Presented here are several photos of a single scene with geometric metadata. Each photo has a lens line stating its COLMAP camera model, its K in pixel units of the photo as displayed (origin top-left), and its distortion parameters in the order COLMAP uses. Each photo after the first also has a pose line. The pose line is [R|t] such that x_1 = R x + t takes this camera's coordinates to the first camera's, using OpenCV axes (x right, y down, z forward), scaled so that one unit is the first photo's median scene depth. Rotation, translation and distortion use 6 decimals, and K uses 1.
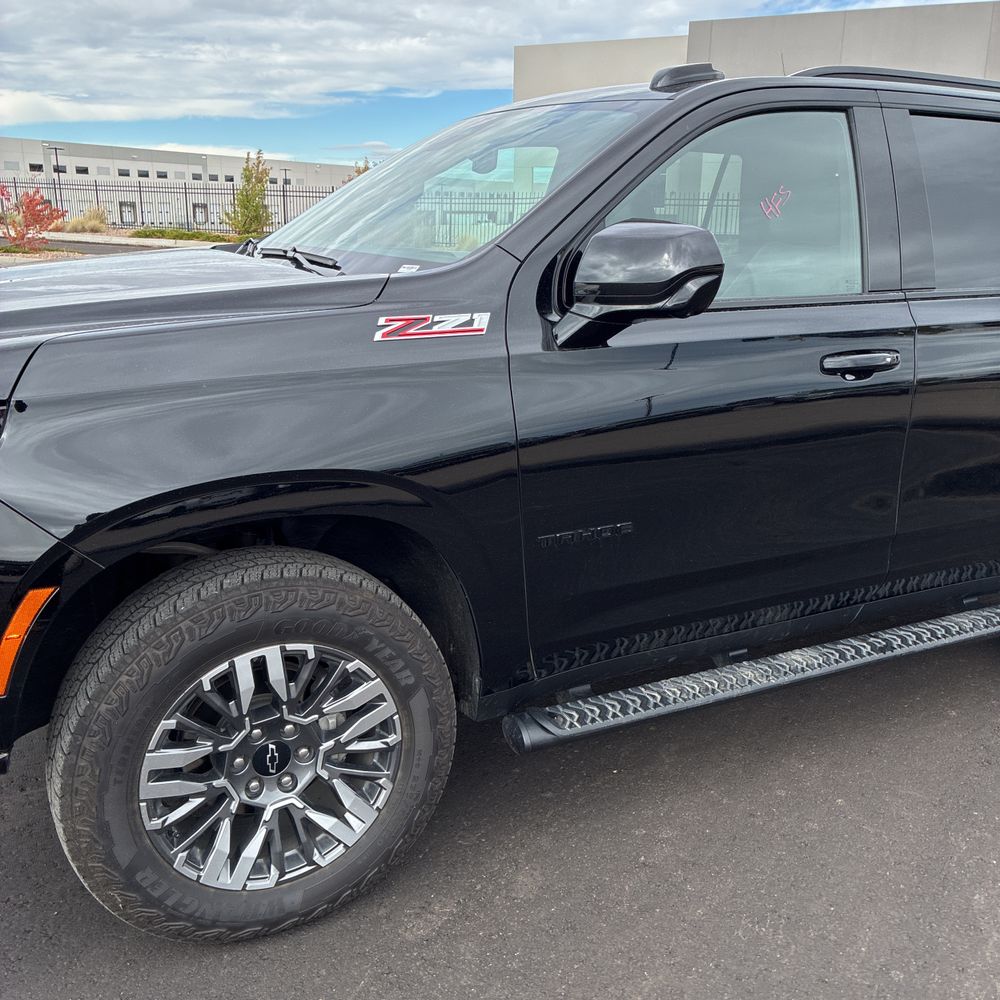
lens RADIAL K [[1028.8, 0, 501.0], [0, 1028.8, 500.6], [0, 0, 1]] dist [0.022953, -0.010638]
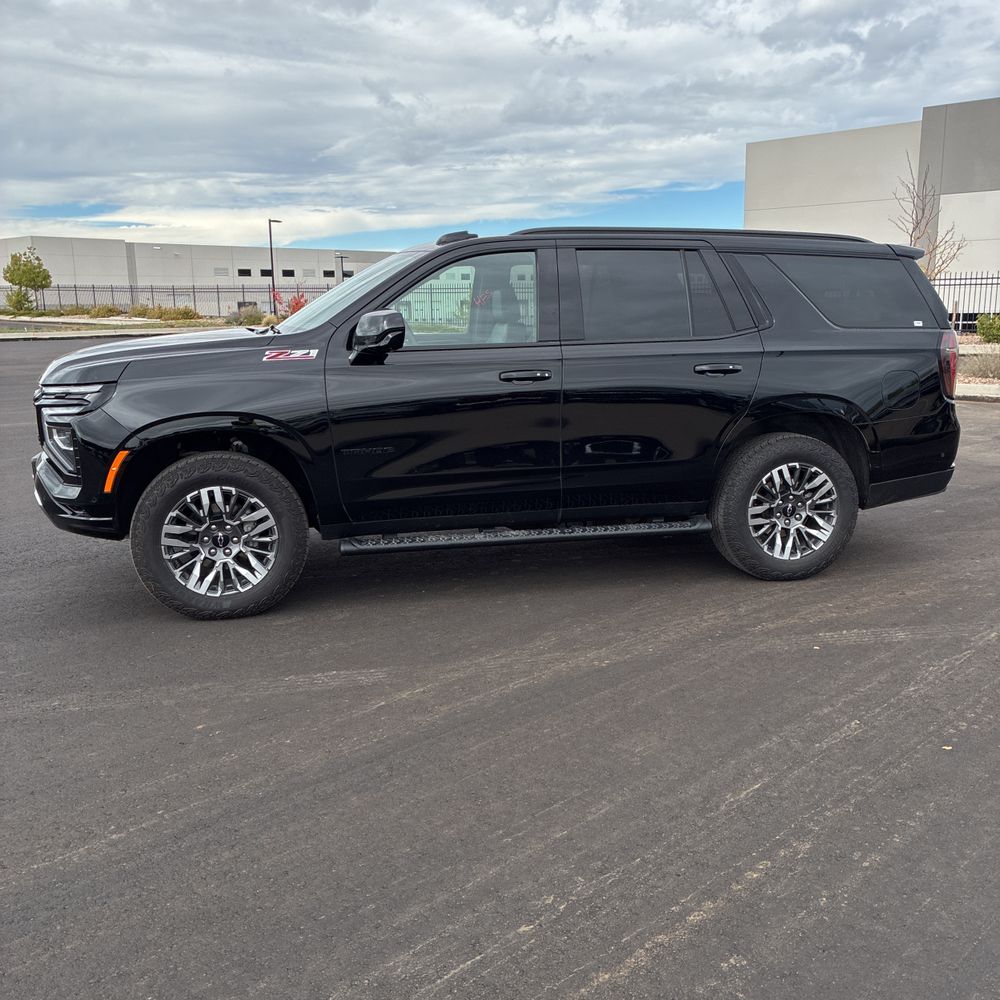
lens RADIAL K [[1019.8, 0, 497.1], [0, 1019.8, 497.5], [0, 0, 1]] dist [0.029877, 0.011335]
pose [[0.965459, 0.019521, -0.259823, 0.964269], [-0.041233, 0.996071, -0.078378, 0.305353], [0.257272, 0.086384, 0.962470, -1.053966]]
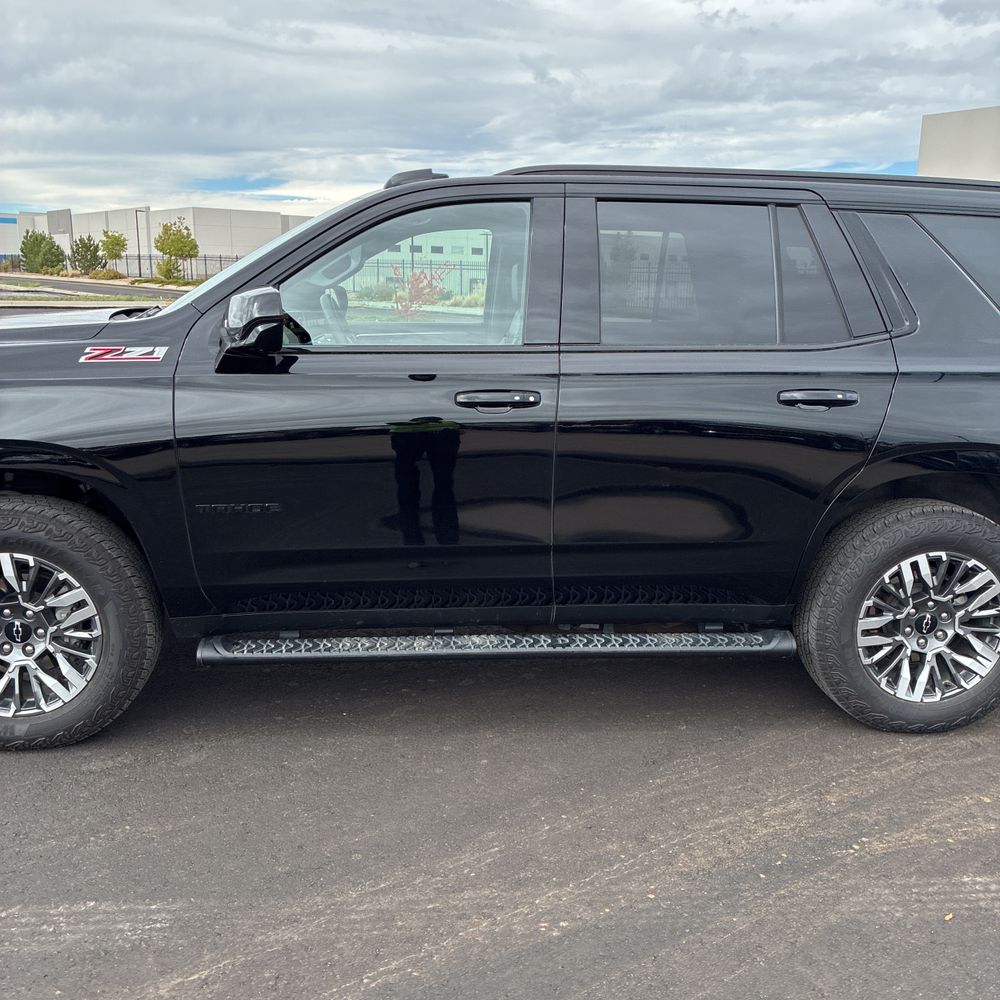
lens RADIAL K [[1028.8, 0, 501.0], [0, 1028.8, 500.6], [0, 0, 1]] dist [0.022953, -0.010638]
pose [[0.921403, 0.076144, -0.381076, 0.993905], [-0.101995, 0.993623, -0.048075, 0.056735], [0.374985, 0.083164, 0.923293, -0.161936]]
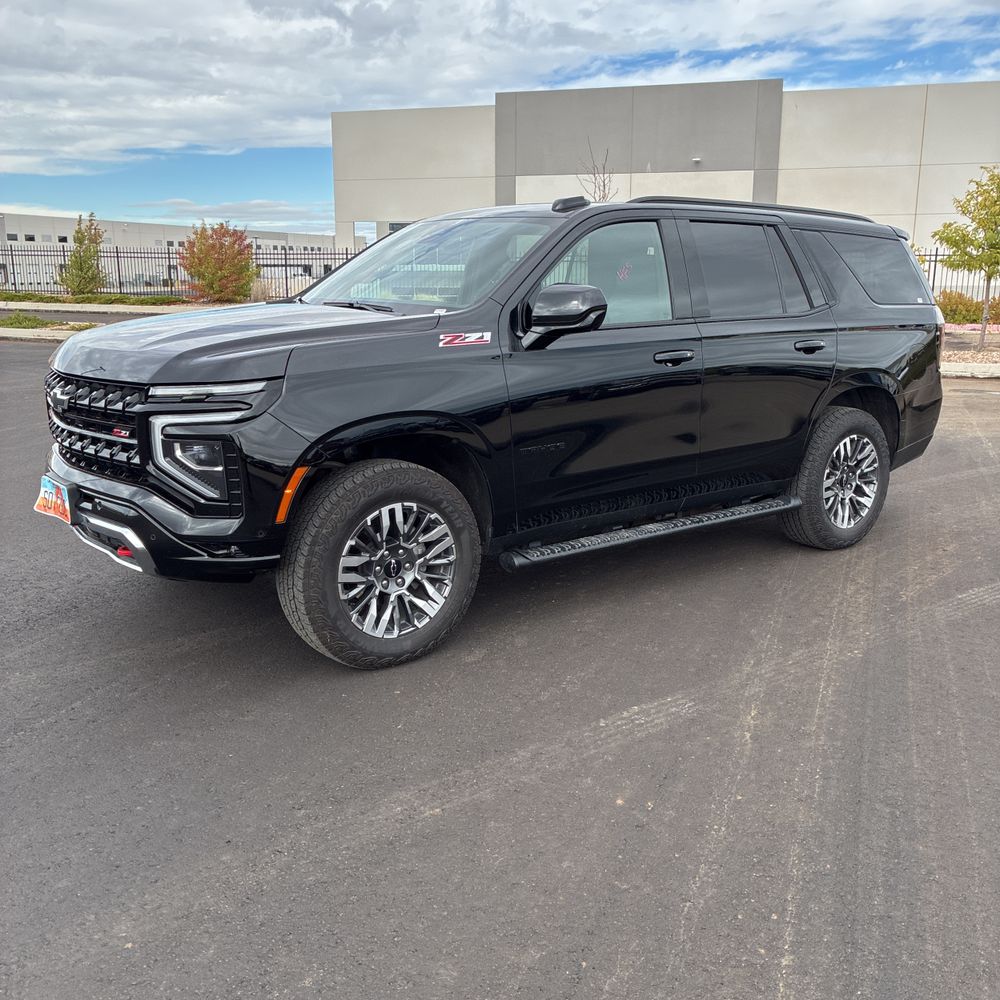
lens RADIAL K [[1028.8, 0, 501.0], [0, 1028.8, 500.6], [0, 0, 1]] dist [0.022953, -0.010638]
pose [[0.984301, -0.053693, 0.168132, -0.333169], [0.061963, 0.997093, -0.044332, 0.219341], [-0.165263, 0.054054, 0.984767, -0.888365]]
